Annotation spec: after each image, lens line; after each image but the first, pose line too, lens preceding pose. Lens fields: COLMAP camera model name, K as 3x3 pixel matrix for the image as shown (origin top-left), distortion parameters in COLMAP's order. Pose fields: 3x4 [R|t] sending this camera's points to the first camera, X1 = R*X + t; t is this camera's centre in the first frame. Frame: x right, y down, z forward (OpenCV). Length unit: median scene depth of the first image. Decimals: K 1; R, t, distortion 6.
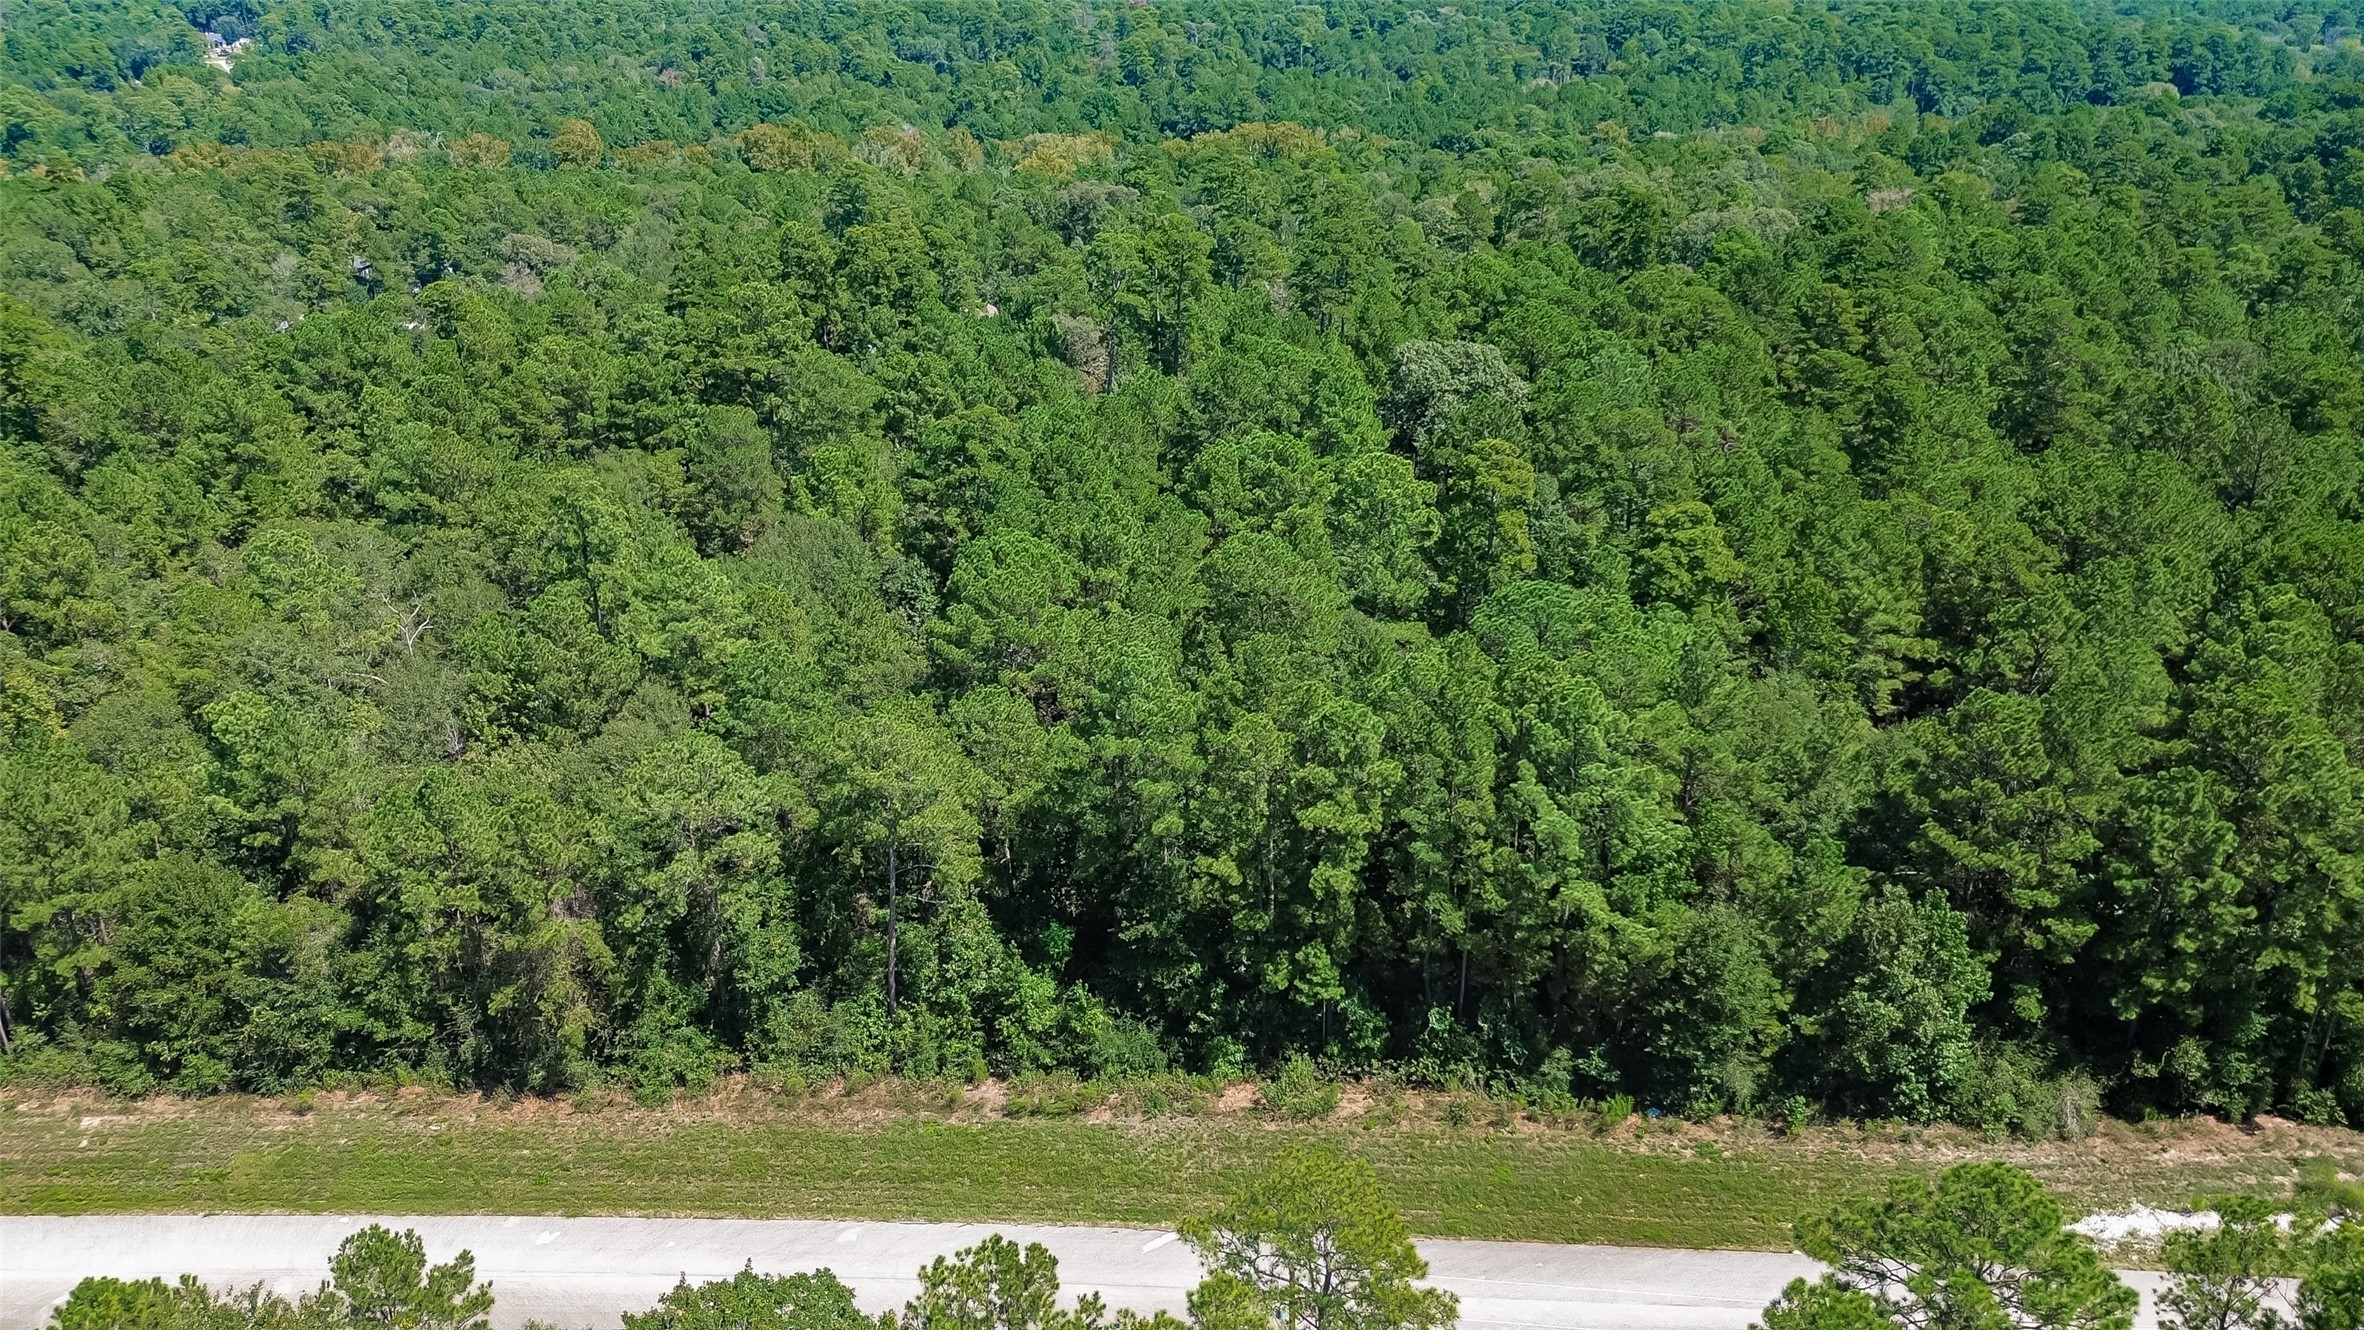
lens RADIAL K [[1682.8, 0, 1182.0], [0, 1682.8, 665.0], [0, 0, 1]] dist [0.065563, -0.062765]
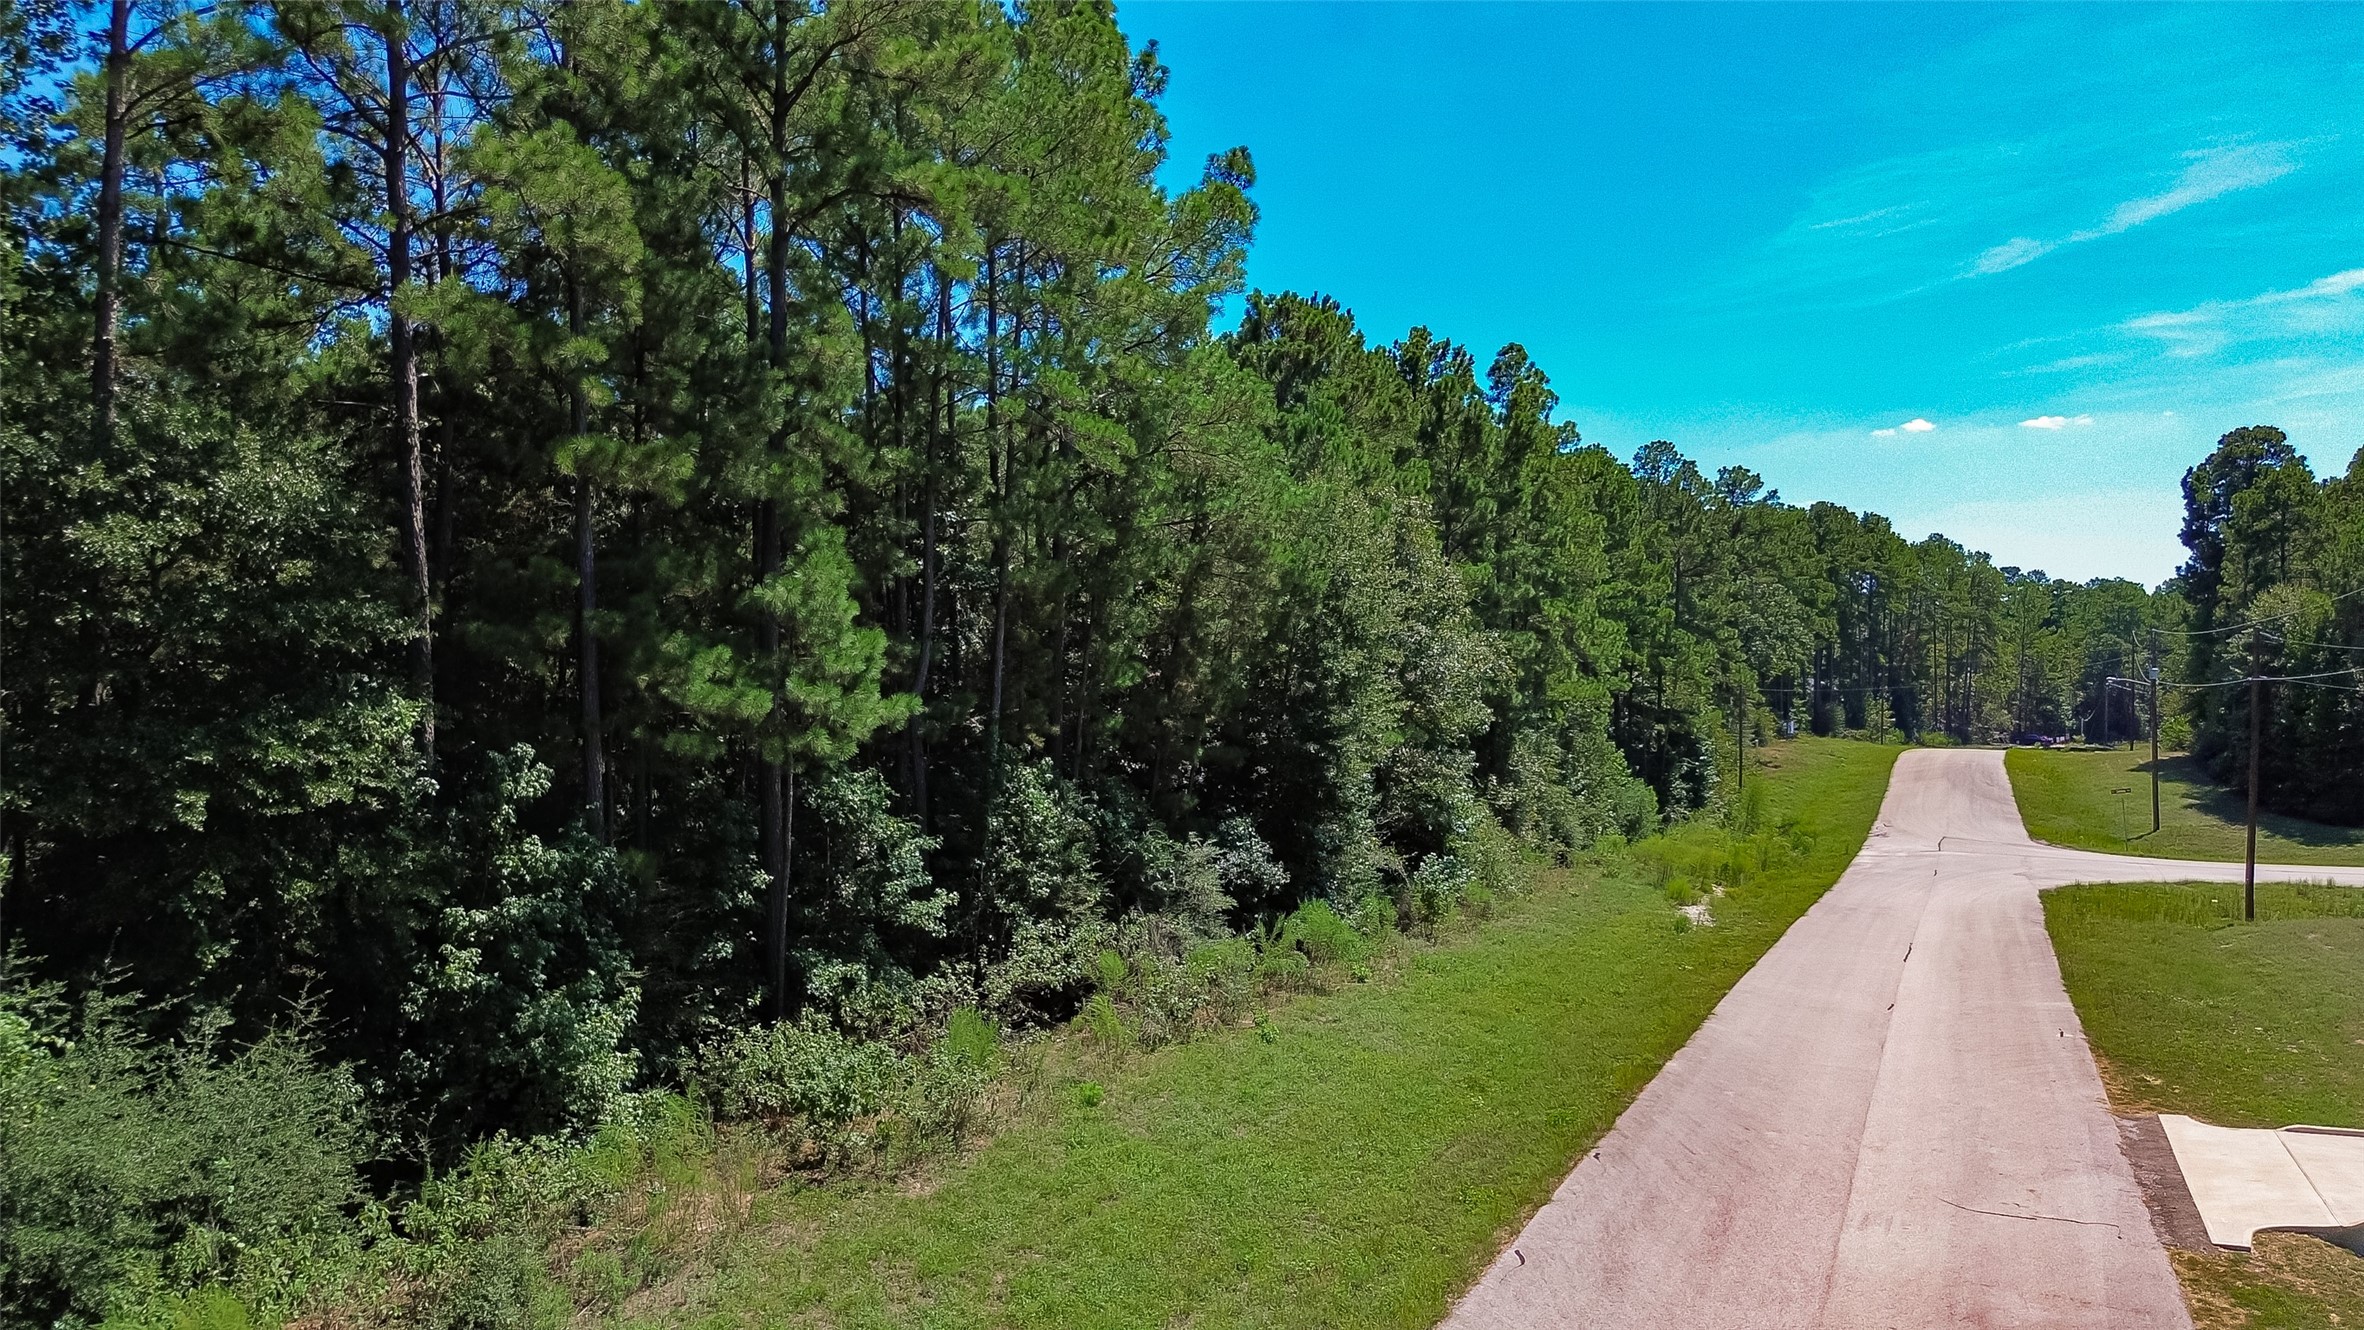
lens RADIAL K [[1682.8, 0, 1182.0], [0, 1682.8, 665.0], [0, 0, 1]] dist [0.065563, -0.062765]
pose [[0.384724, 0.016181, 0.922890, -0.166358], [0.360465, 0.917818, -0.166358, 0.251094], [-0.849737, 0.396671, 0.347275, 0.825014]]
